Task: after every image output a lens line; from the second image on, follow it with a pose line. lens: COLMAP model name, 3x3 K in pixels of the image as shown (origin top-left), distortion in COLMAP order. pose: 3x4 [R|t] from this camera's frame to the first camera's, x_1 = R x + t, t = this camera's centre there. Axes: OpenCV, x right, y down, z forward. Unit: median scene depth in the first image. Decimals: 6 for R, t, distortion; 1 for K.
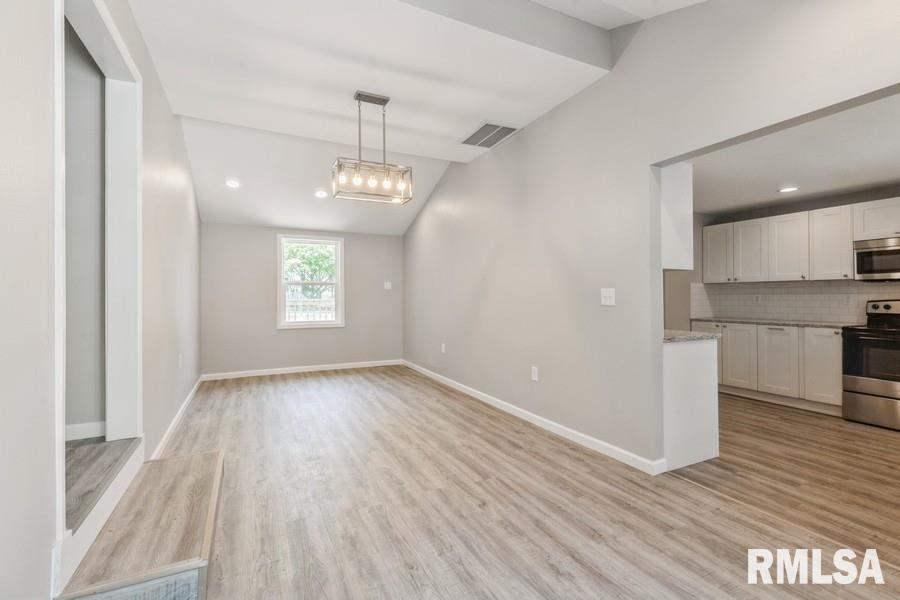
lens RADIAL K [[408.1, 0, 452.5], [0, 408.1, 295.0], [0, 0, 1]] dist [0.000821, 0.000119]
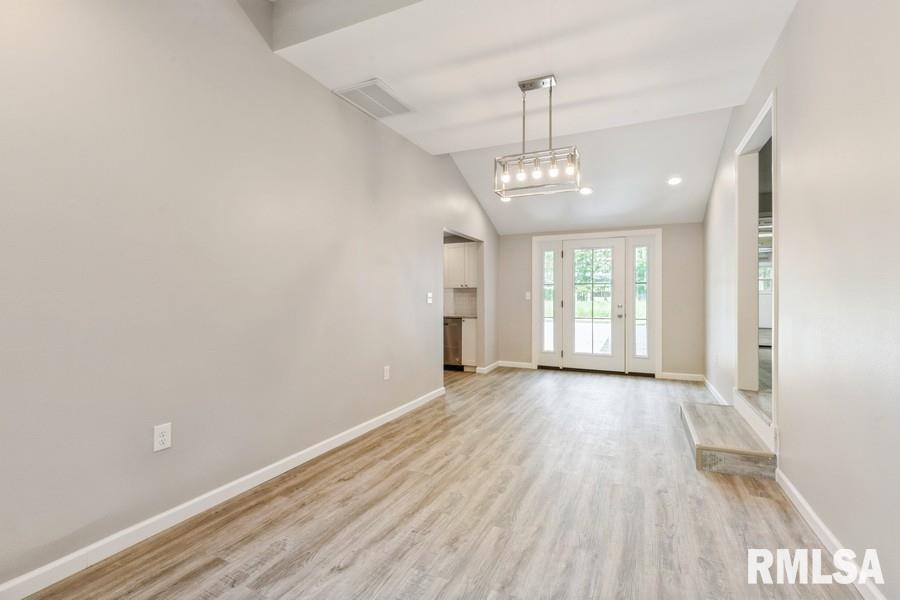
lens RADIAL K [[408.1, 0, 453.4], [0, 408.1, 301.0], [0, 0, 1]] dist [0.000821, 0.000119]
pose [[-0.623921, -0.002631, 0.781483, -0.736773], [-0.000567, 0.999996, 0.002914, 0.011294], [-0.781487, 0.001376, -0.623920, 1.592623]]
